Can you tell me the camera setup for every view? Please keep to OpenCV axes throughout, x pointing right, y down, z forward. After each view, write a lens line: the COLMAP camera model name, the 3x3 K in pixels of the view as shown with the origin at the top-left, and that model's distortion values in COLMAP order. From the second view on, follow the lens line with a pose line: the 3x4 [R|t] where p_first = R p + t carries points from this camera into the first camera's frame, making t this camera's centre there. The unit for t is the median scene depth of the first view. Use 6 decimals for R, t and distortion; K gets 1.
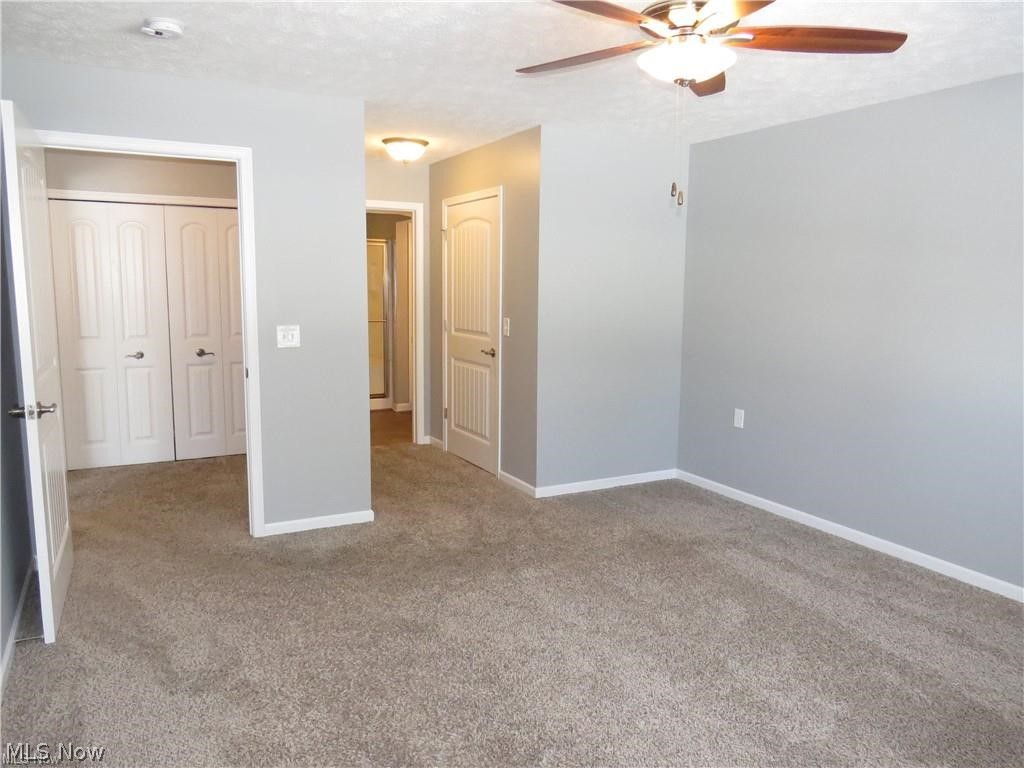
lens RADIAL K [[736.3, 0, 512.0], [0, 736.3, 384.0], [0, 0, 1]] dist [-0.008250, -0.000501]
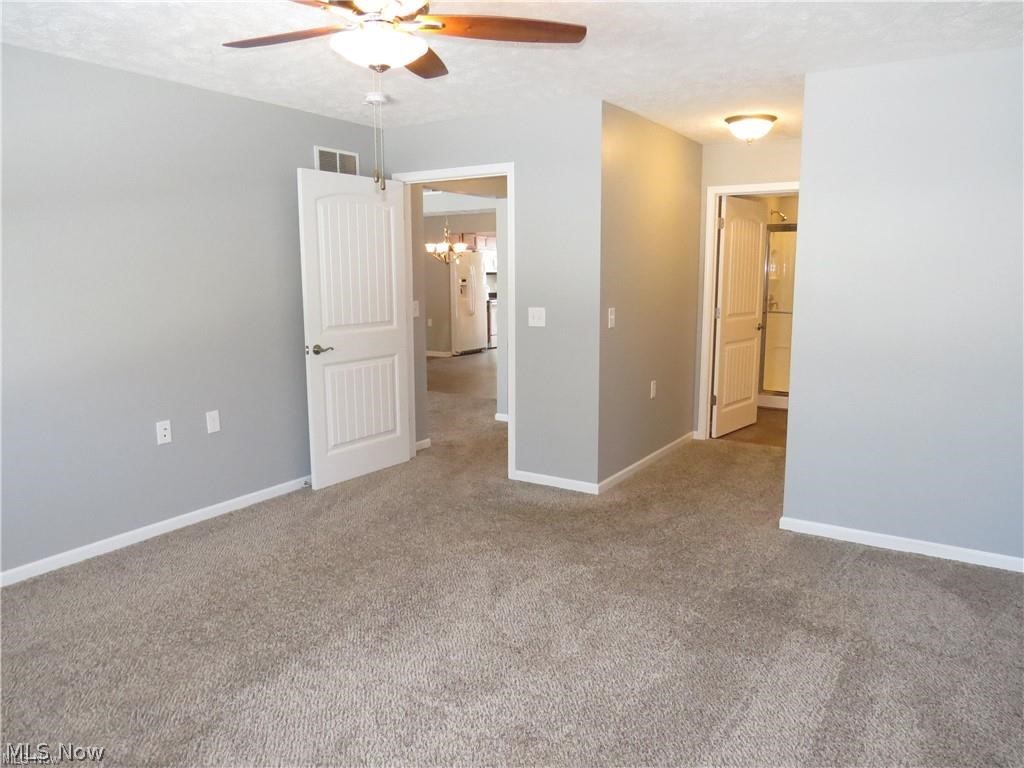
lens RADIAL K [[736.3, 0, 512.0], [0, 736.3, 384.0], [0, 0, 1]] dist [-0.008250, -0.000501]
pose [[0.487384, 0.125742, -0.864087, 0.716935], [-0.108951, 0.990601, 0.082700, -0.052067], [0.866364, 0.053836, 0.496503, 0.385158]]
